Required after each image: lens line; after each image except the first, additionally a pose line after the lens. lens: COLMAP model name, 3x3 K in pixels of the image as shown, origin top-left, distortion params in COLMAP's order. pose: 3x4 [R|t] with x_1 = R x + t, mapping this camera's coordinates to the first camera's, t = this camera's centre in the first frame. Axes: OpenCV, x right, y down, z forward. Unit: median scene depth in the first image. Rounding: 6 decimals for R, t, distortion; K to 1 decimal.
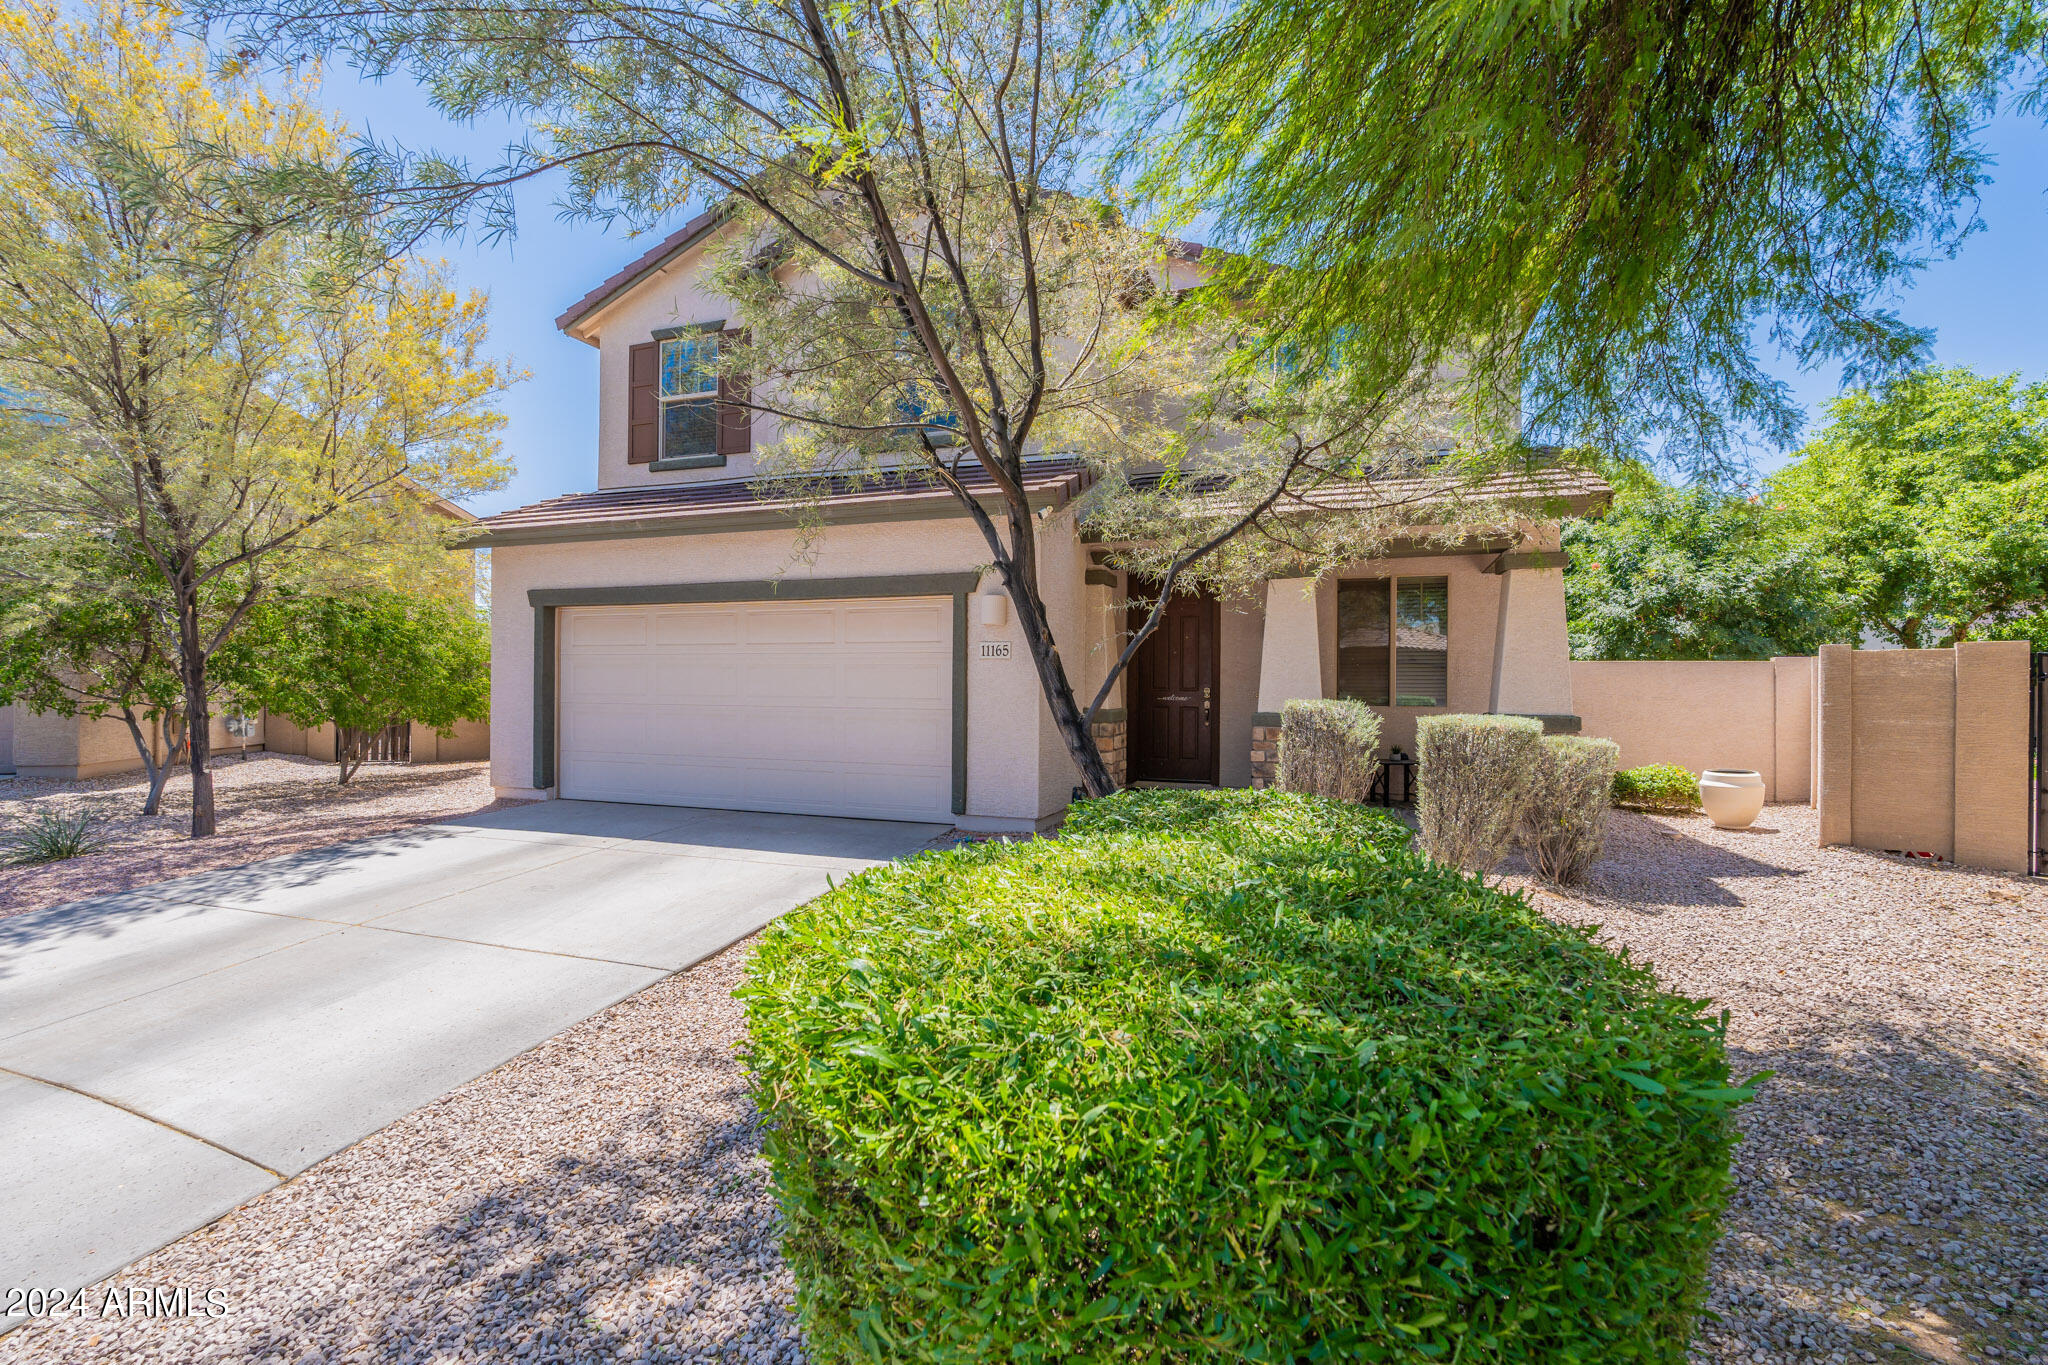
lens RADIAL K [[891.4, 0, 1024.0], [0, 891.4, 682.5], [0, 0, 1]] dist [-0.002439, -0.000806]
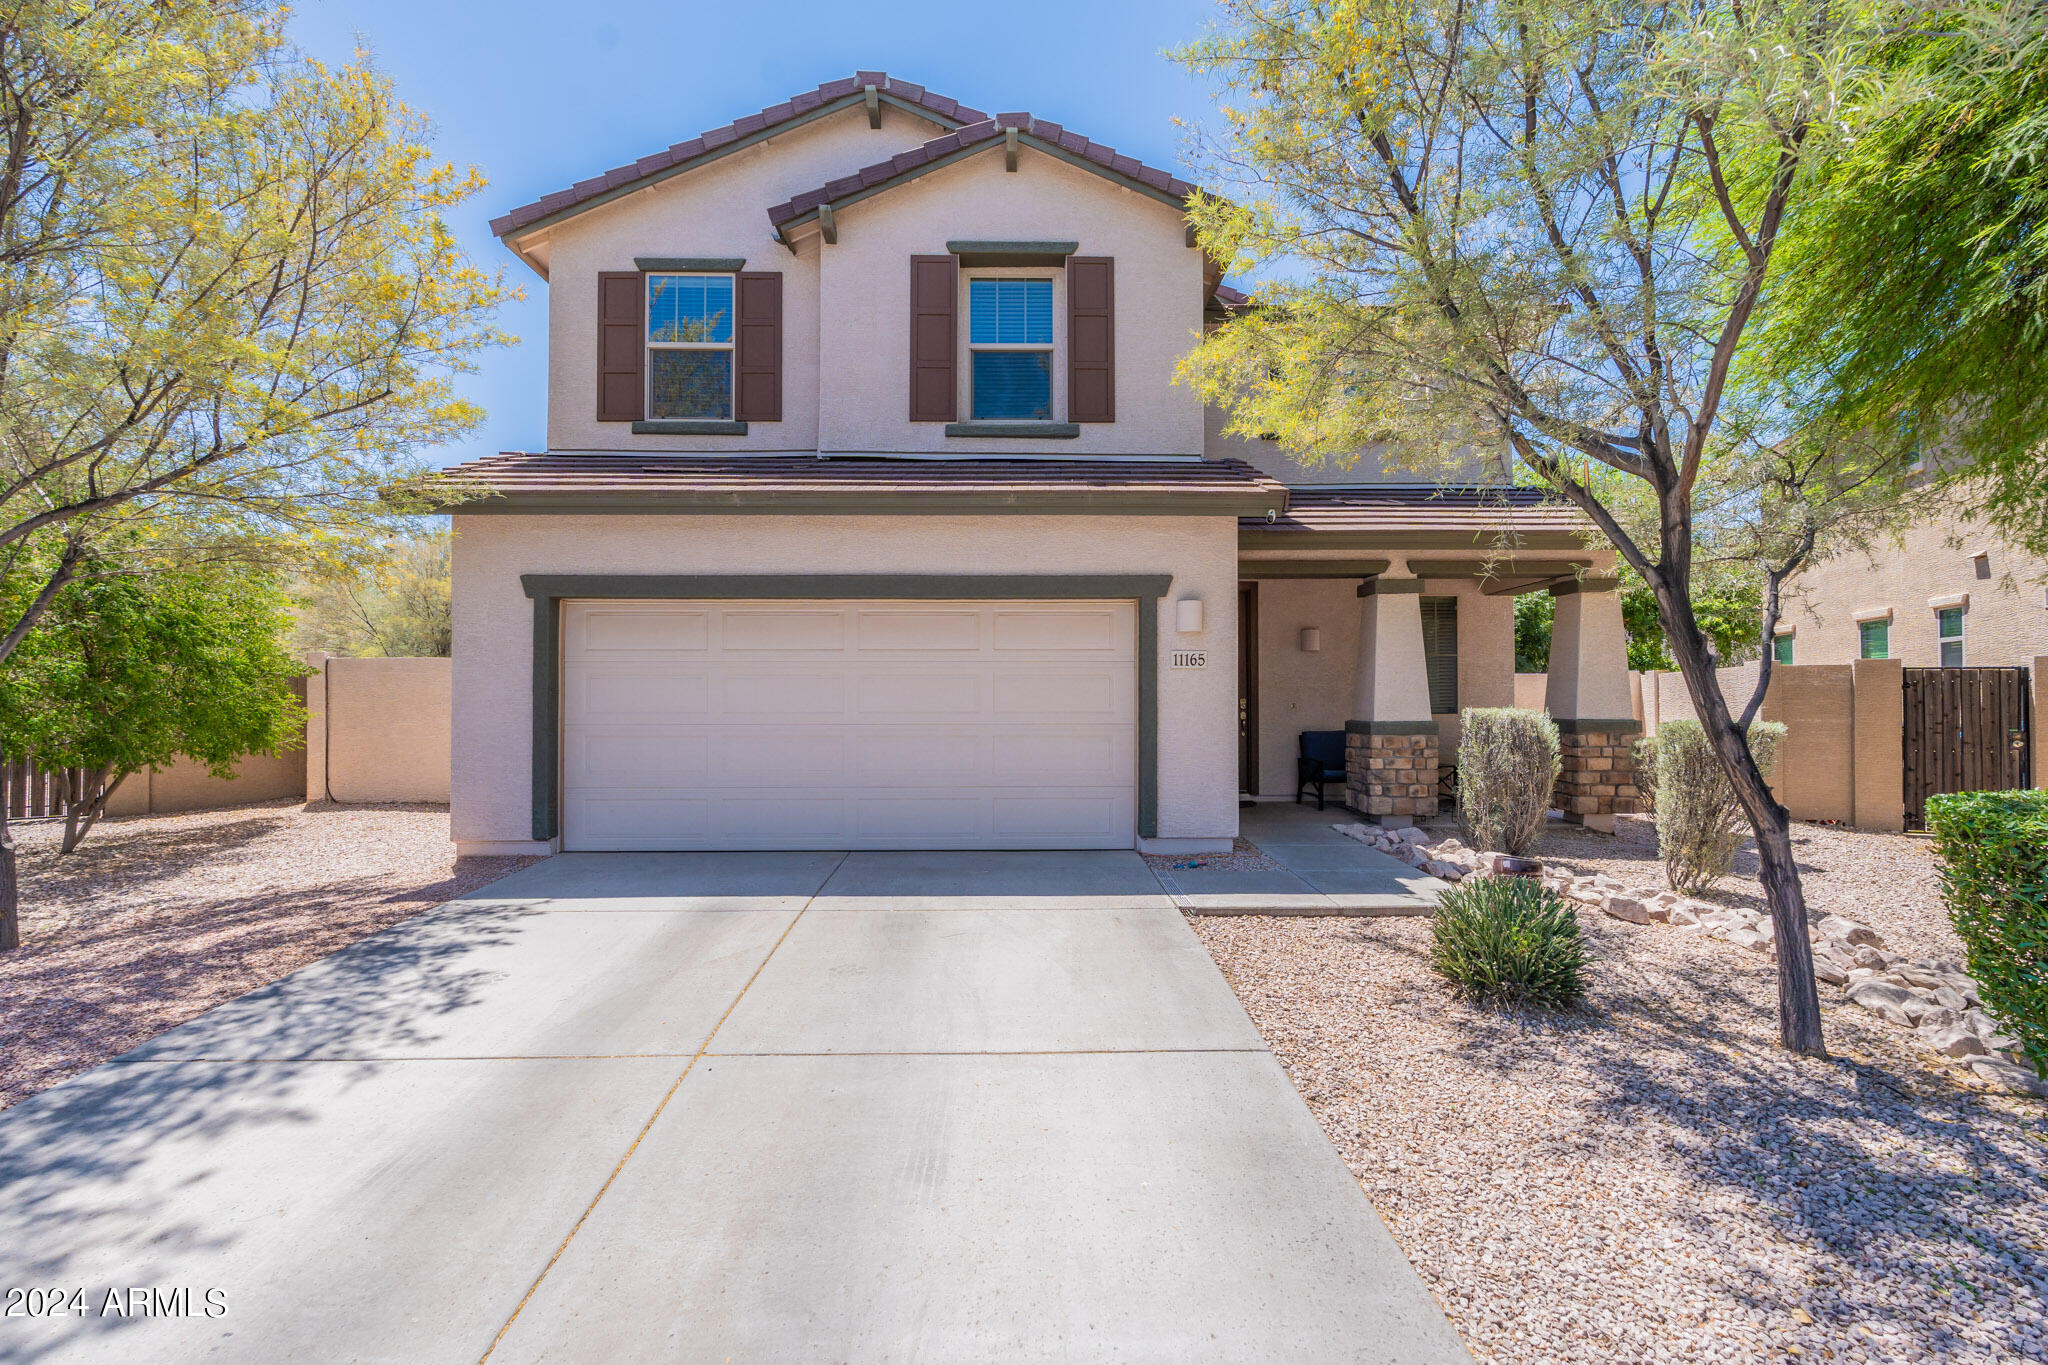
lens RADIAL K [[891.4, 0, 1024.0], [0, 891.4, 682.5], [0, 0, 1]] dist [-0.002439, -0.000806]
pose [[0.935179, -0.001276, 0.354173, -0.426745], [0.006957, 0.999867, -0.014766, 0.000438], [-0.354107, 0.016272, 0.935063, 0.153903]]
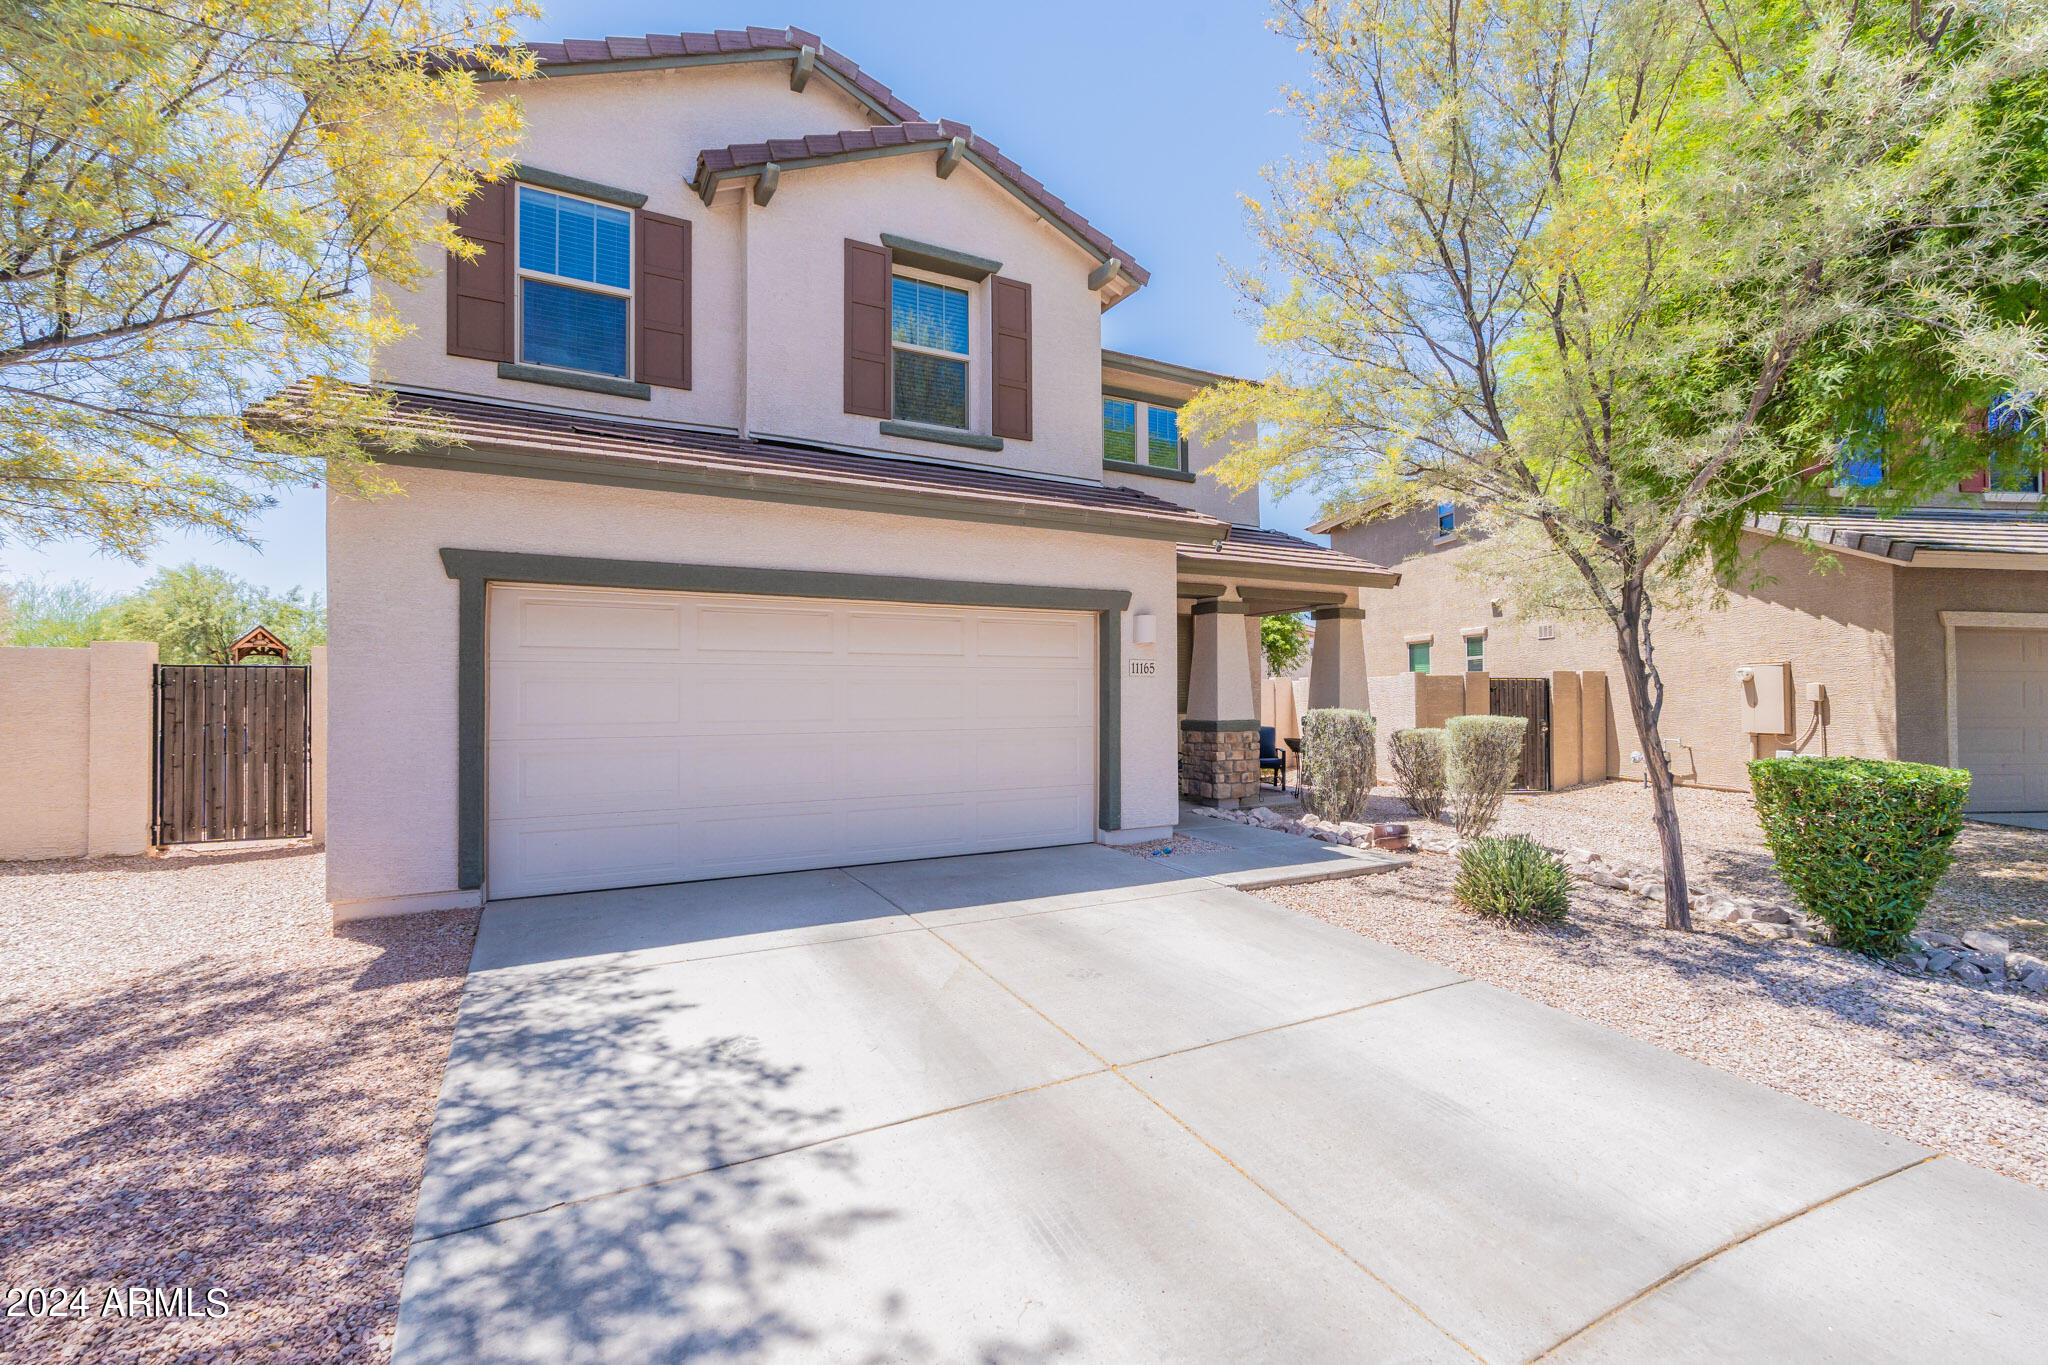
lens RADIAL K [[886.3, 0, 1024.0], [0, 886.3, 682.5], [0, 0, 1]] dist [-0.003502, 0.000206]
pose [[0.668017, 0.002419, 0.744142, -0.729251], [0.007868, 0.999916, -0.010313, -0.007765], [-0.744105, 0.012744, 0.667941, 0.335741]]
